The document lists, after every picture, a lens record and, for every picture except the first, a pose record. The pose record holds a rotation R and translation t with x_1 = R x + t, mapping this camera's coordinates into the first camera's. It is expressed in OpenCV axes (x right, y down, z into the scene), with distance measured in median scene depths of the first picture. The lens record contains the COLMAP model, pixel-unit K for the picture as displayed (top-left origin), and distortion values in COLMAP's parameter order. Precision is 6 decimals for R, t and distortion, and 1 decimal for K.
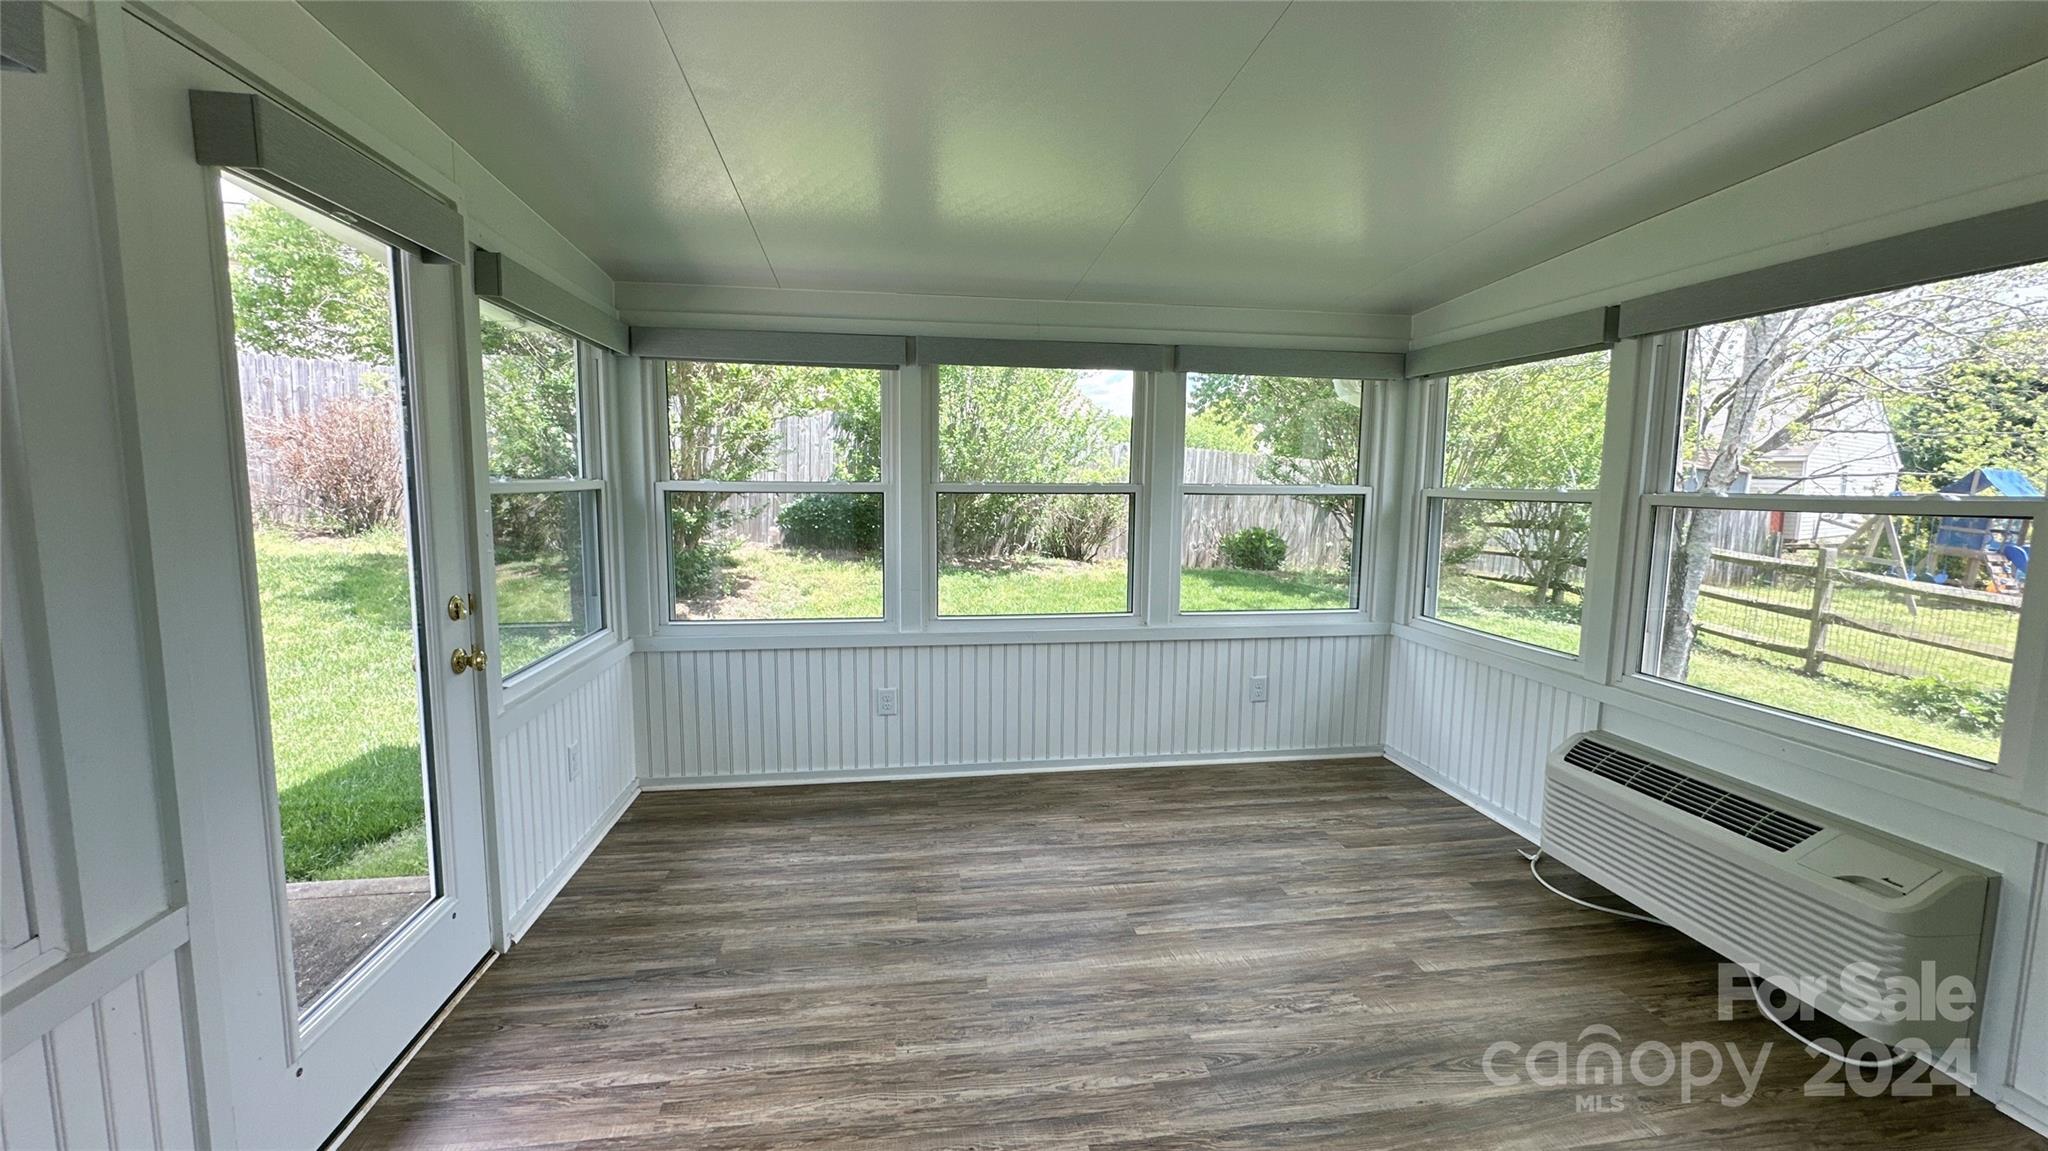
lens RADIAL K [[820.3, 0, 1029.1], [0, 820.3, 571.0], [0, 0, 1]] dist [0.000009, 0.000067]
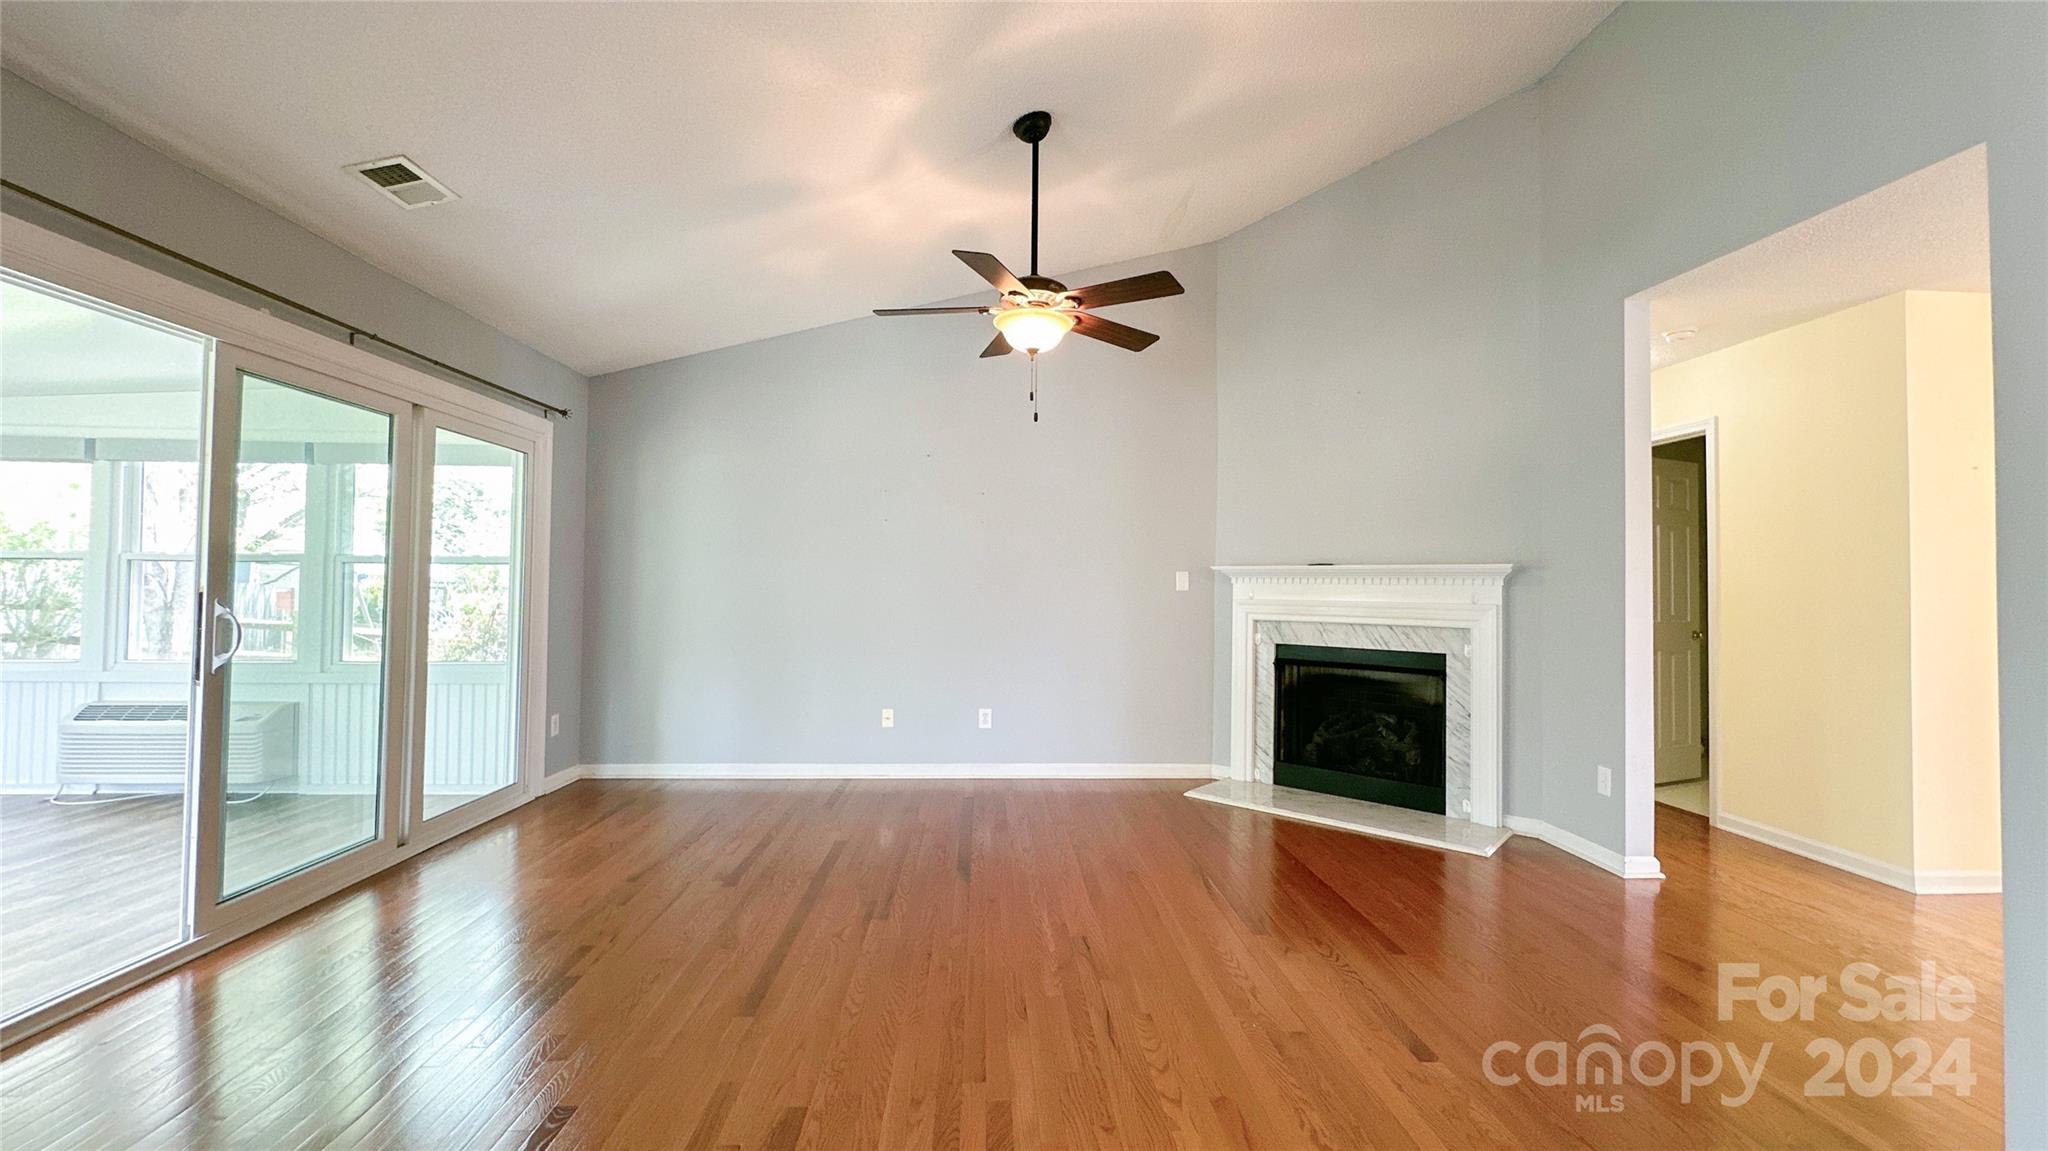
lens RADIAL K [[820.3, 0, 1028.2], [0, 820.3, 565.8], [0, 0, 1]] dist [0.000009, 0.000067]
pose [[0.113018, 0.010973, 0.993532, -0.687954], [0.101418, 0.994589, -0.022521, 0.154133], [-0.988403, 0.103308, 0.111294, -0.988233]]
